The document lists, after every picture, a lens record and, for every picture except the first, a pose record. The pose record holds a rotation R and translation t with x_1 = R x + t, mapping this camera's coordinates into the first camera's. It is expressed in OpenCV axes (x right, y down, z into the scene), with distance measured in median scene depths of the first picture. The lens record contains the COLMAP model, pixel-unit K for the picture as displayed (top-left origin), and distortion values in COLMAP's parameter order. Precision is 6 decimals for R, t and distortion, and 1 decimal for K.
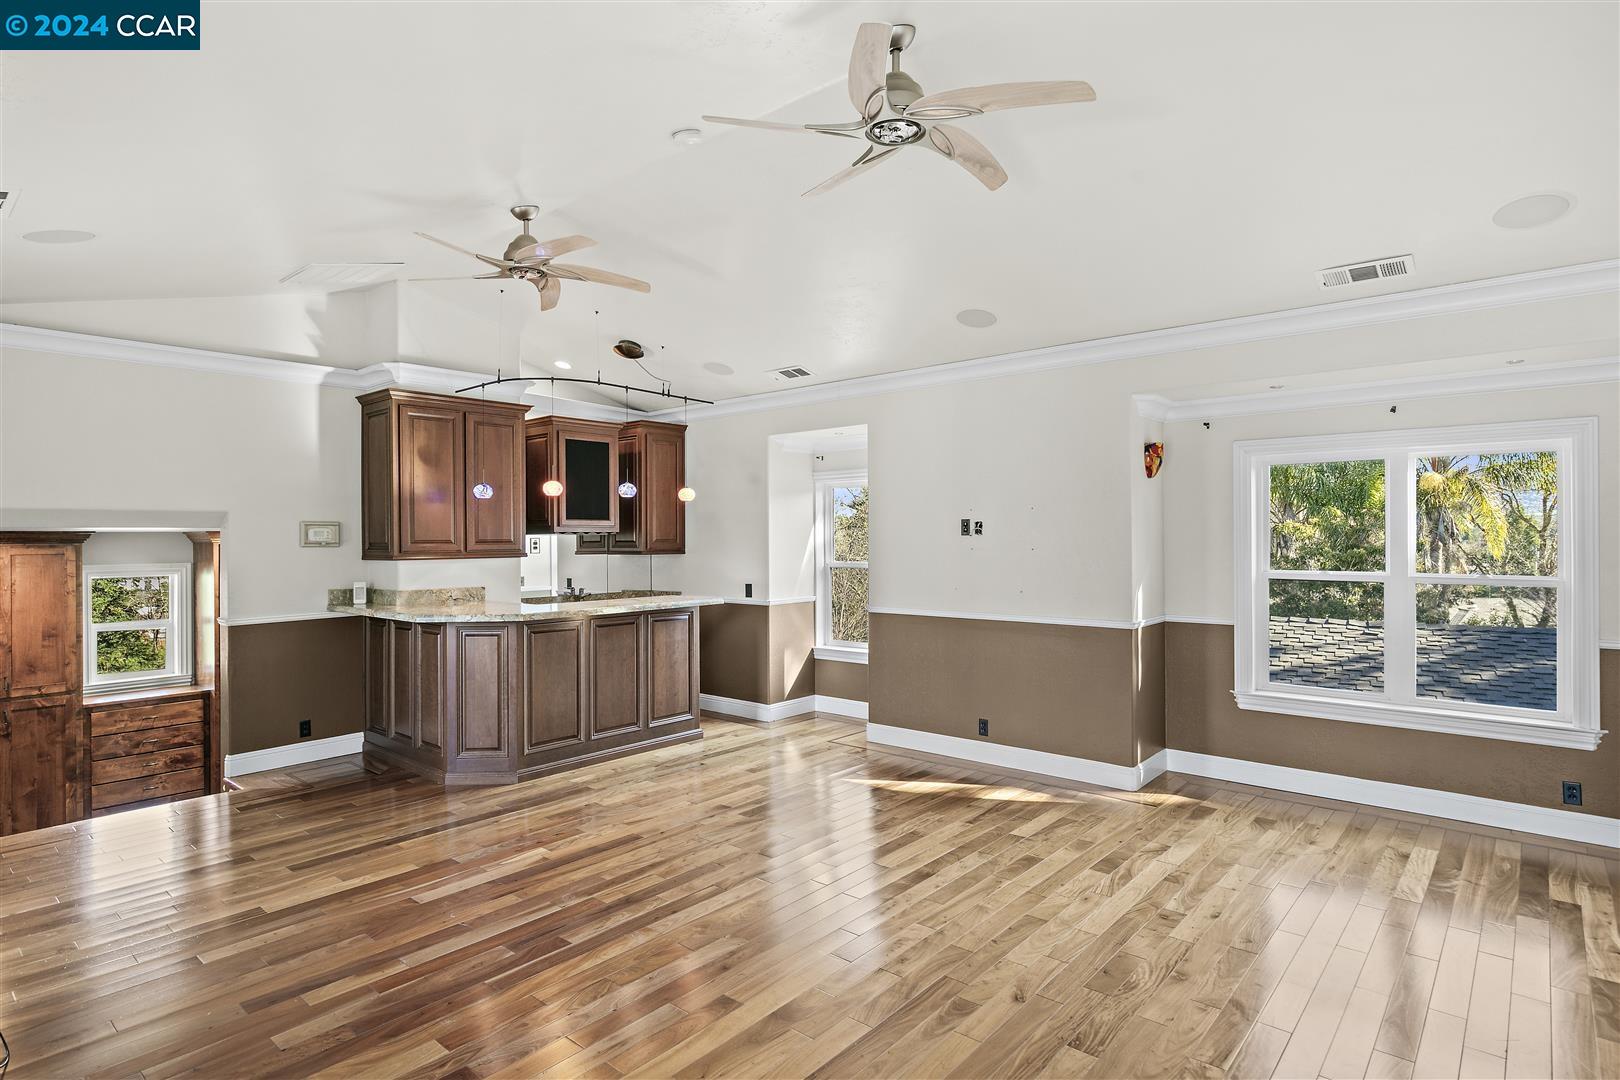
lens RADIAL K [[846.4, 0, 810.0], [0, 846.4, 540.0], [0, 0, 1]] dist [-0.000332, 0.000312]
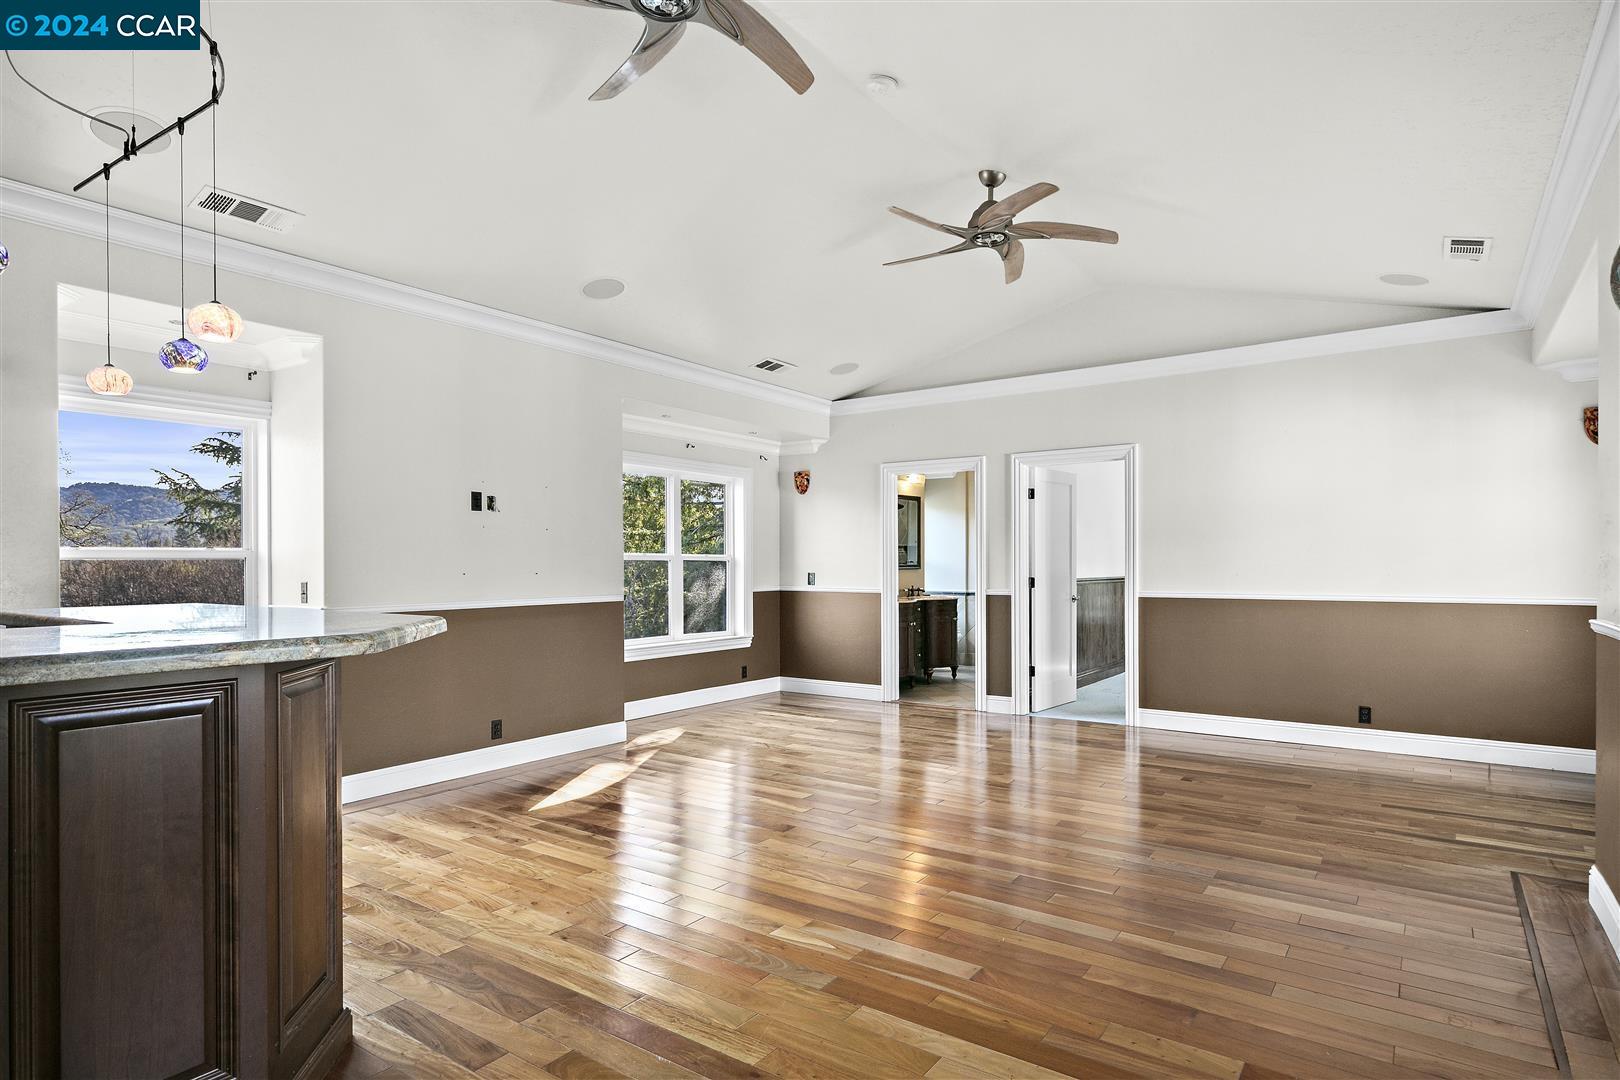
lens RADIAL K [[890.0, 0, 813.5], [0, 890.0, 562.3], [0, 0, 1]] dist [0.000145, 0.000094]
pose [[-0.095272, 0.006071, 0.995433, -0.706000], [0.006352, 0.999965, -0.005490, 0.051021], [-0.995431, 0.005800, -0.095307, 0.711599]]
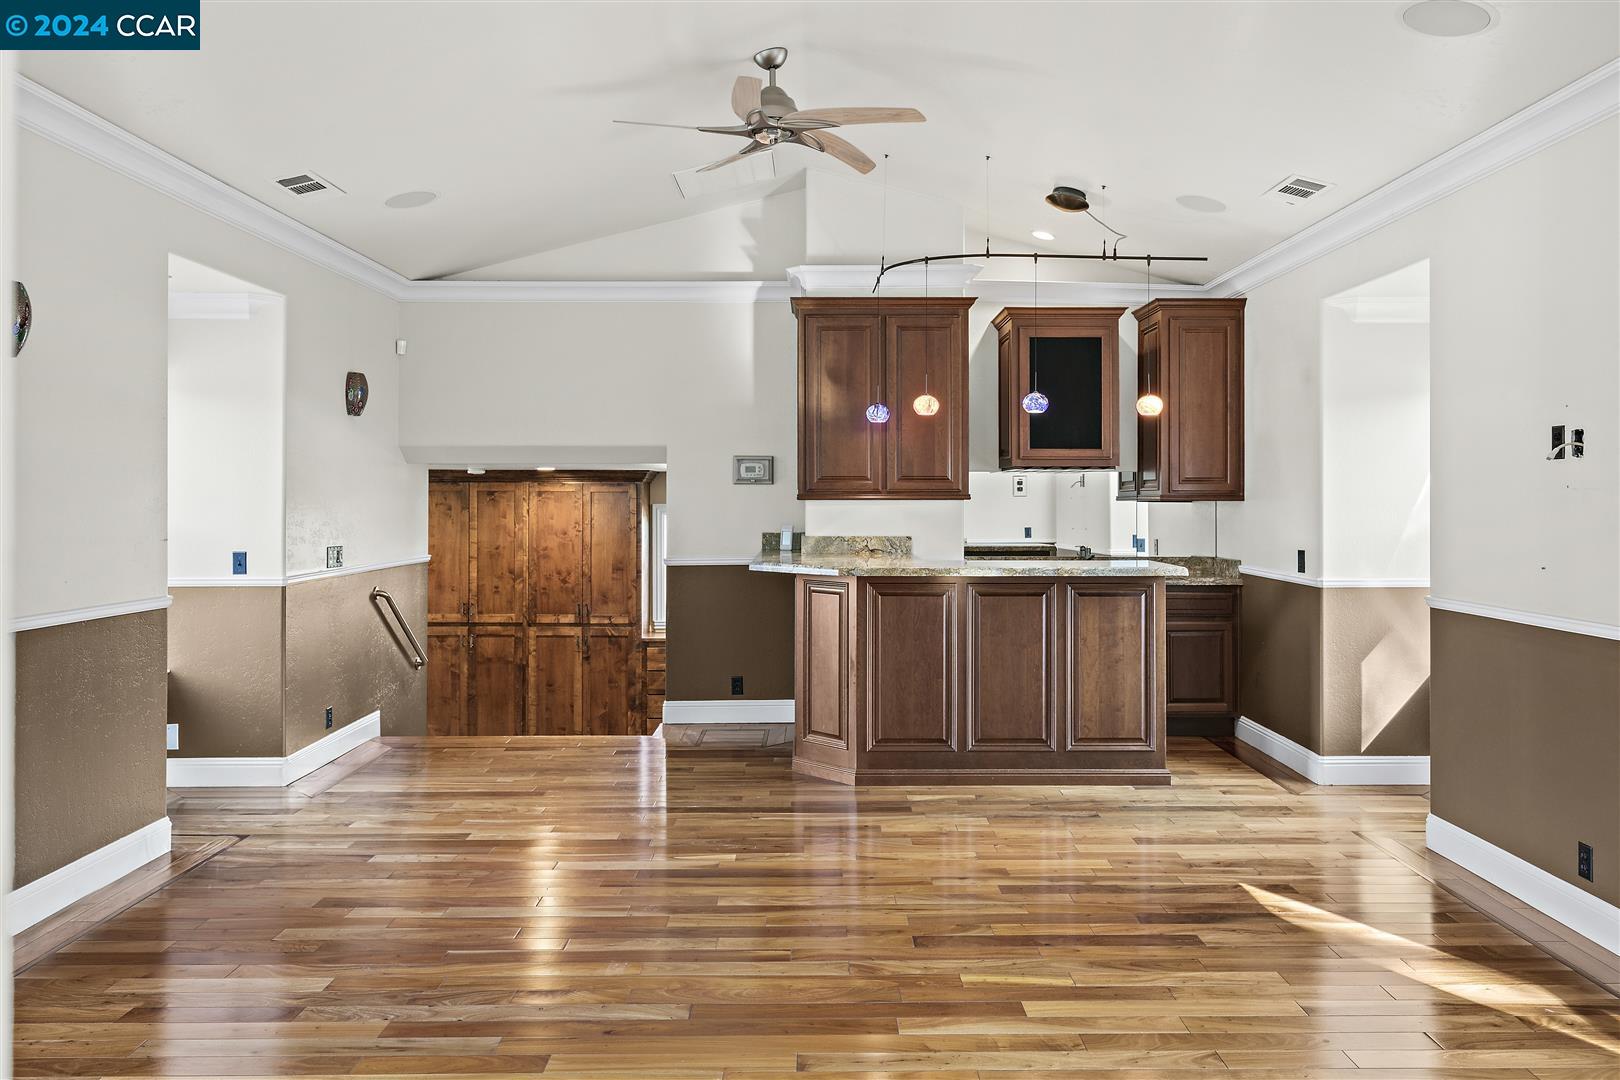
lens RADIAL K [[1177.0, 0, 812.3], [0, 1177.0, 492.3], [0, 0, 1]] dist [-0.000973, -0.002879]
pose [[0.663702, 0.005588, -0.747976, 0.385460], [-0.007474, 0.999972, 0.000838, 0.015052], [0.747959, 0.005034, 0.663725, 0.219667]]
